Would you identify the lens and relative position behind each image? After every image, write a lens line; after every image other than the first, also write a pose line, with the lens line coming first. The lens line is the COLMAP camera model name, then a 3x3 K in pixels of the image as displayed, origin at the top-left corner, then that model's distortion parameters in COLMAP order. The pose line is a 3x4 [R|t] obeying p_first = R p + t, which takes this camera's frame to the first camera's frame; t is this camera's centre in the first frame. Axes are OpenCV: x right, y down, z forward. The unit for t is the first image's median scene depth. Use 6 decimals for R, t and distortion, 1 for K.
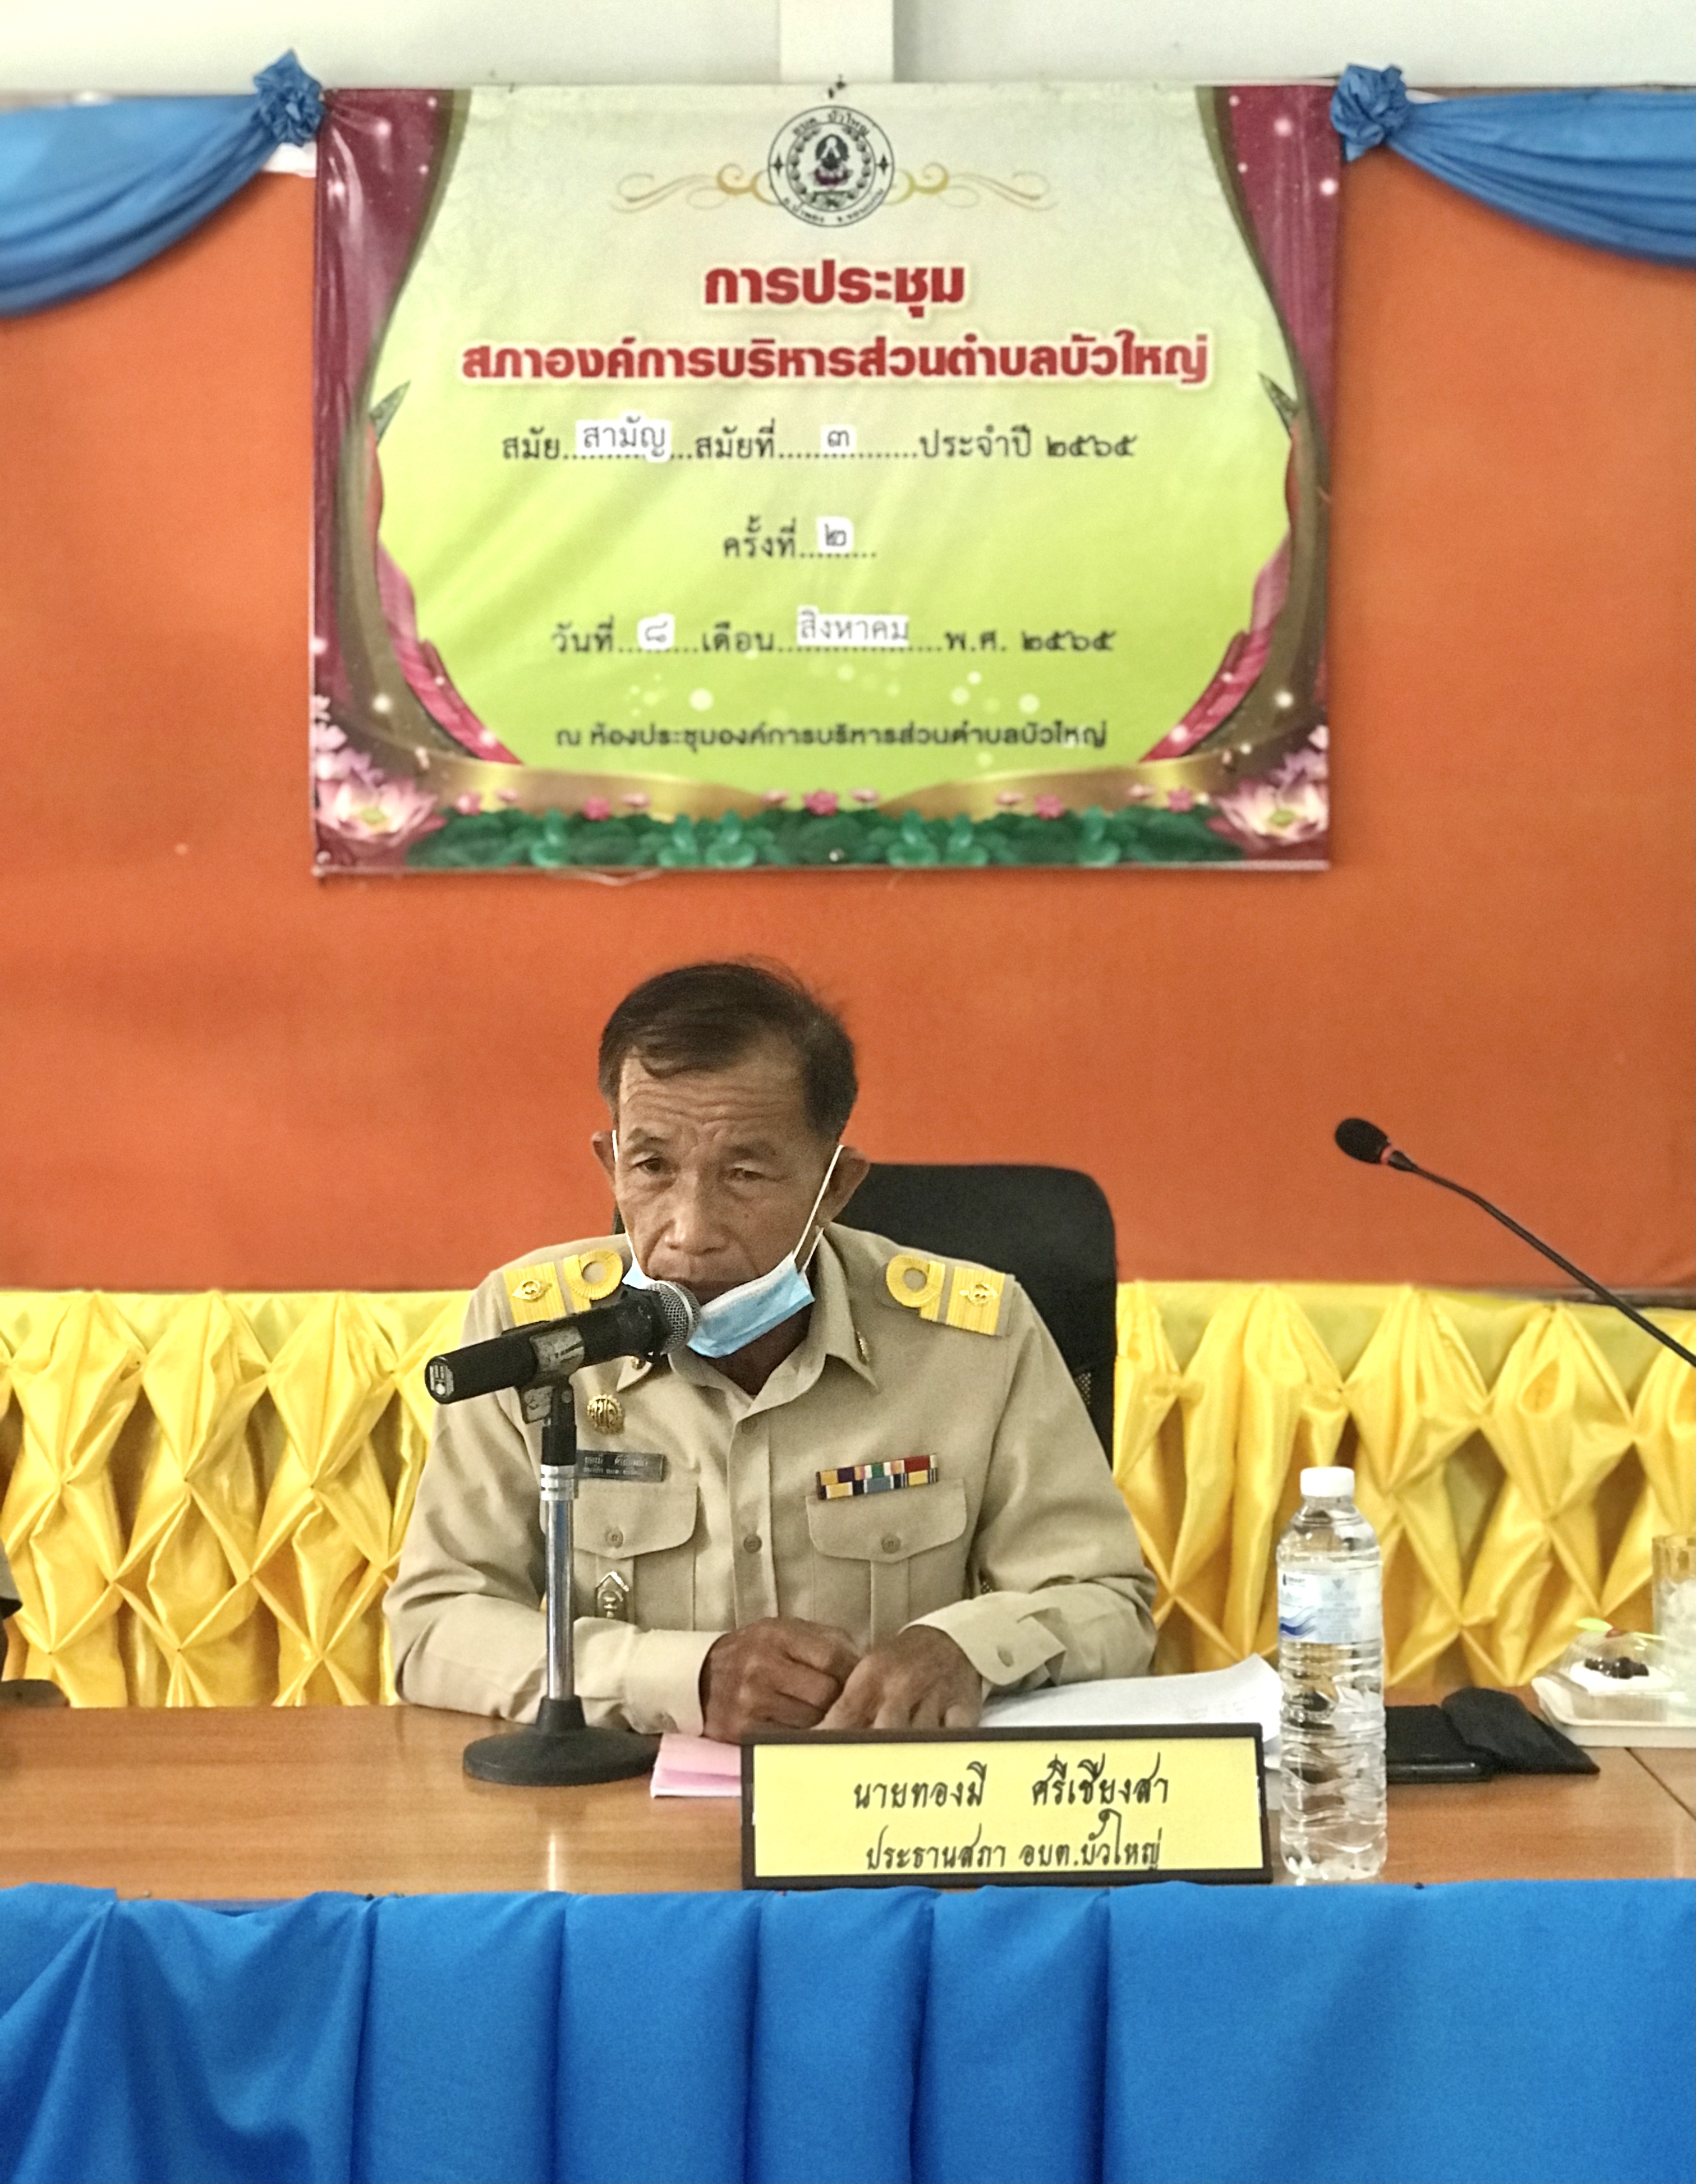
lens RADIAL K [[3635.7, 0, 864.6], [0, 3635.7, 1039.3], [0, 0, 1]] dist [0.102293, 0.000000]
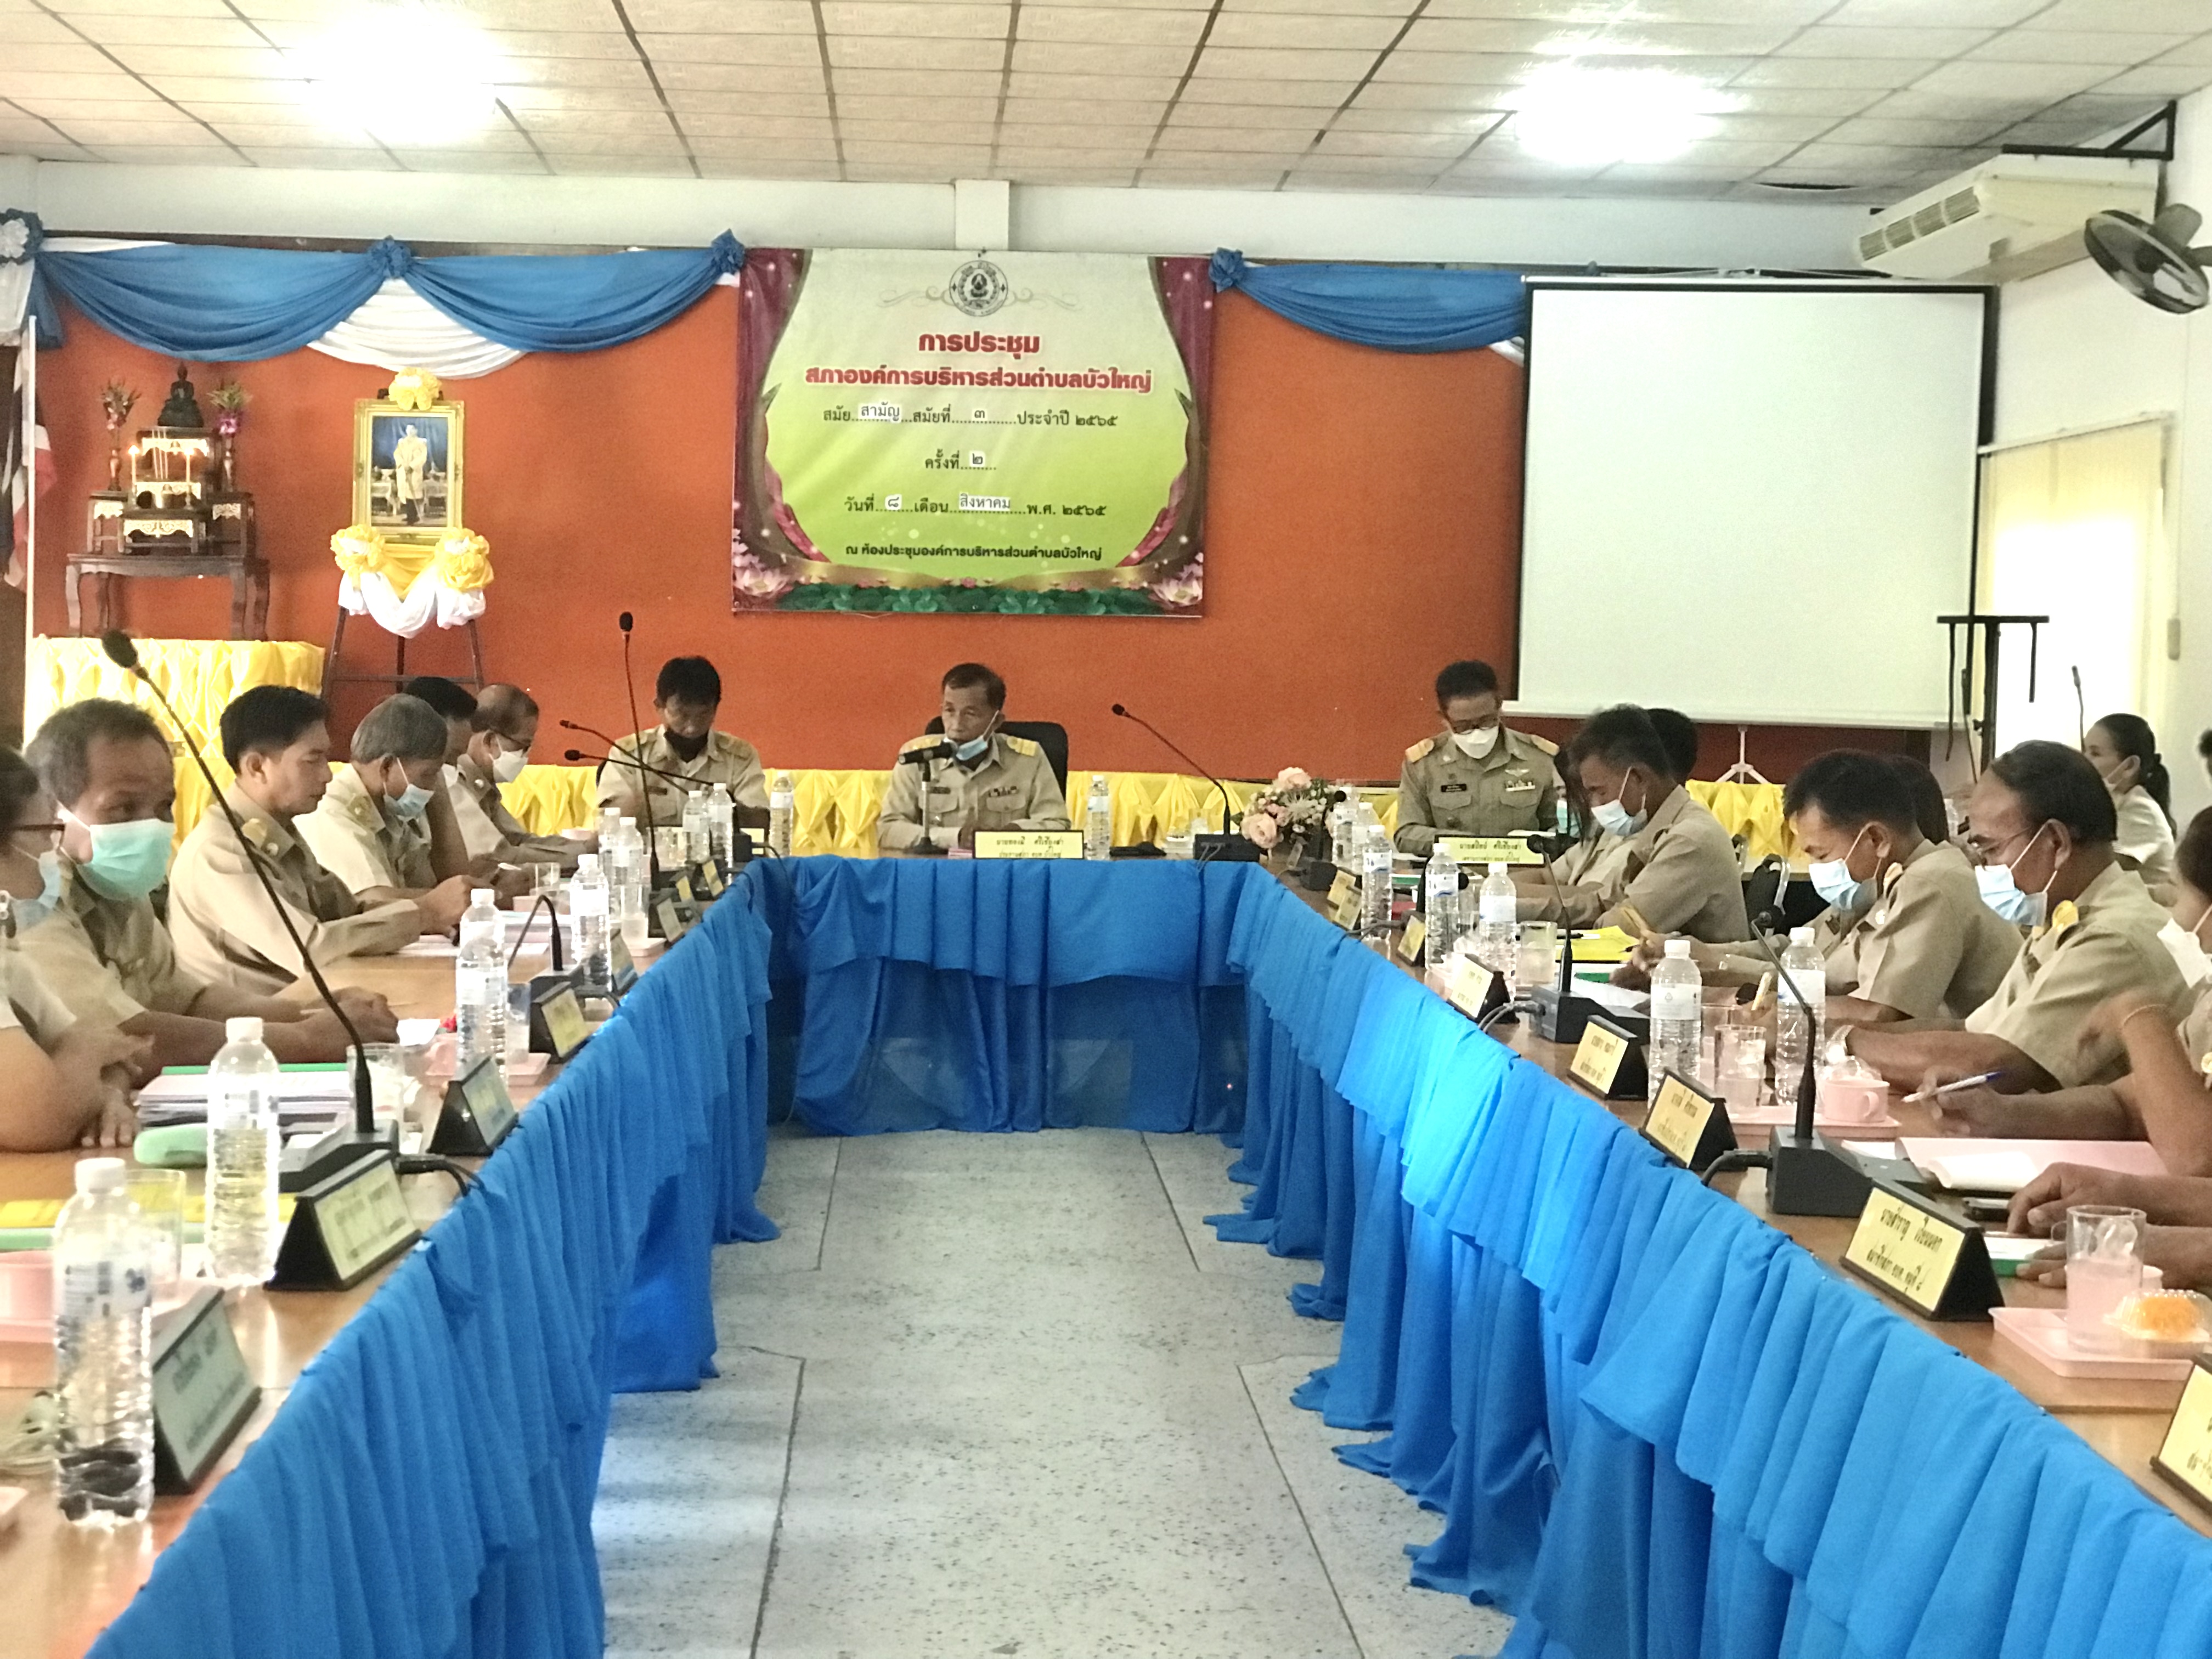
lens RADIAL K [[3572.0, 0, 1108.3], [0, 3572.0, 805.8], [0, 0, 1]] dist [0.035362, 0.000000]
pose [[0.998926, 0.017378, 0.042963, -0.018072], [-0.018447, 0.999527, 0.024618, 0.013465], [-0.042515, -0.025384, 0.998773, -1.126498]]
